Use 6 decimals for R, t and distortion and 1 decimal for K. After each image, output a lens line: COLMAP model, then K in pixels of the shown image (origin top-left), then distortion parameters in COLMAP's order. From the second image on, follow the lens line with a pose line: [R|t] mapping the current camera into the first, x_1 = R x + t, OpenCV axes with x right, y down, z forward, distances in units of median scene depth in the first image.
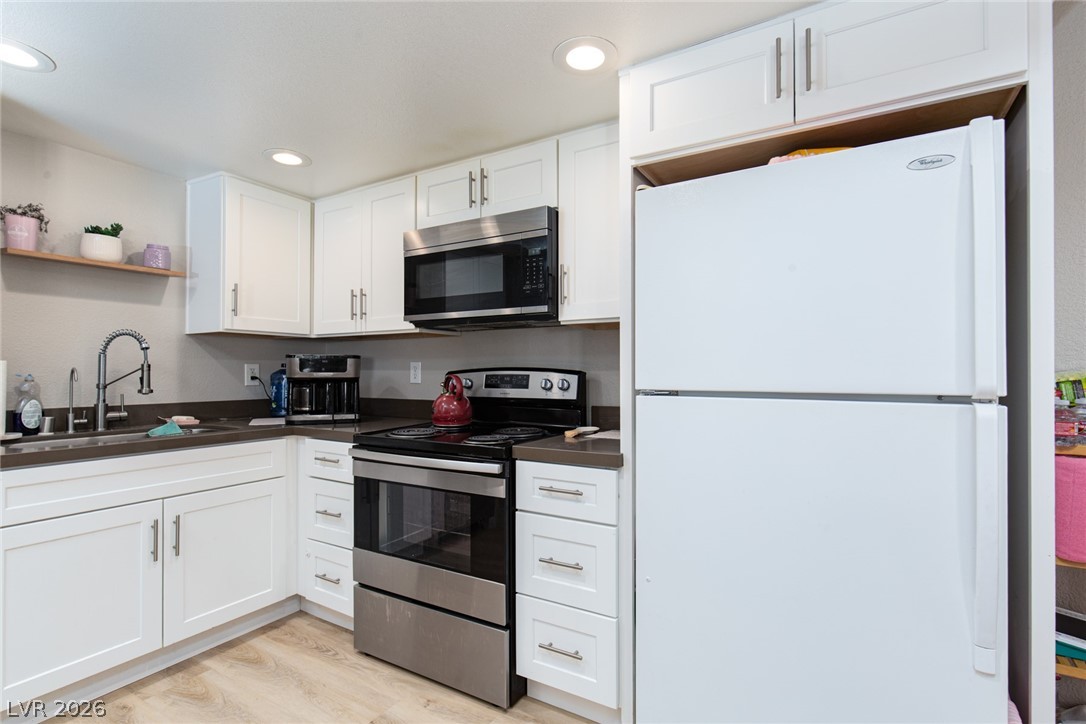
lens RADIAL K [[462.7, 0, 559.6], [0, 462.7, 367.2], [0, 0, 1]] dist [-0.000293, -0.000141]
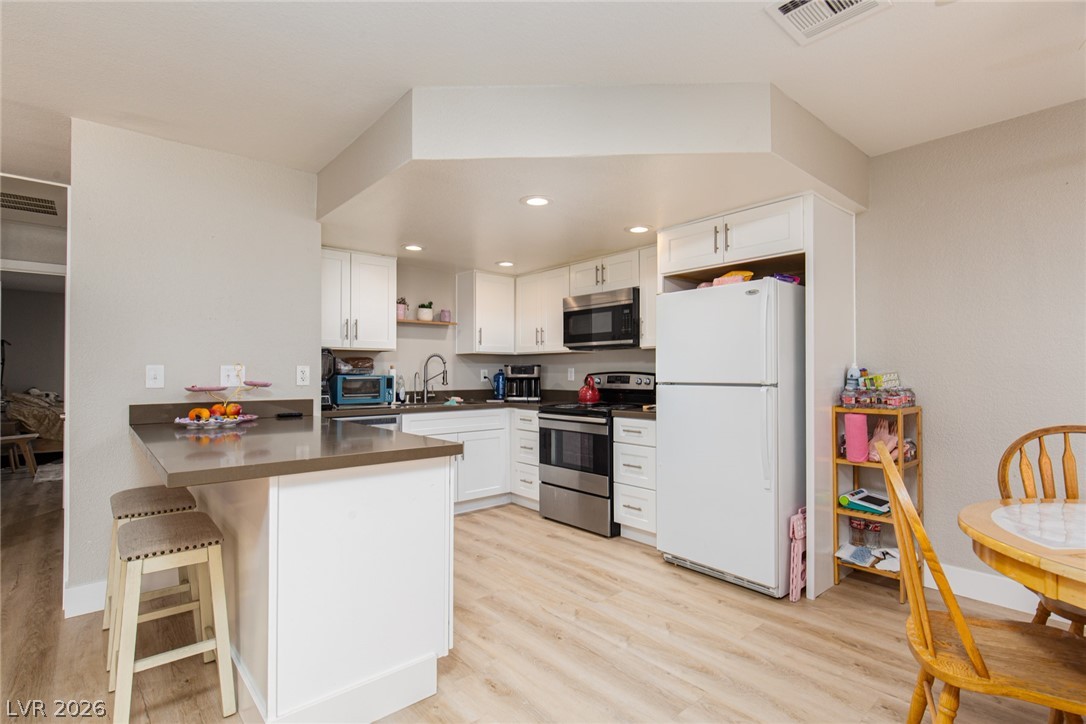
lens RADIAL K [[539.4, 0, 534.6], [0, 539.4, 367.5], [0, 0, 1]] dist [-0.000790, -0.000392]
pose [[0.921549, -0.005065, -0.388229, 0.403083], [0.004731, 0.999987, -0.001816, -0.013240], [0.388233, -0.000164, 0.921561, -1.053494]]
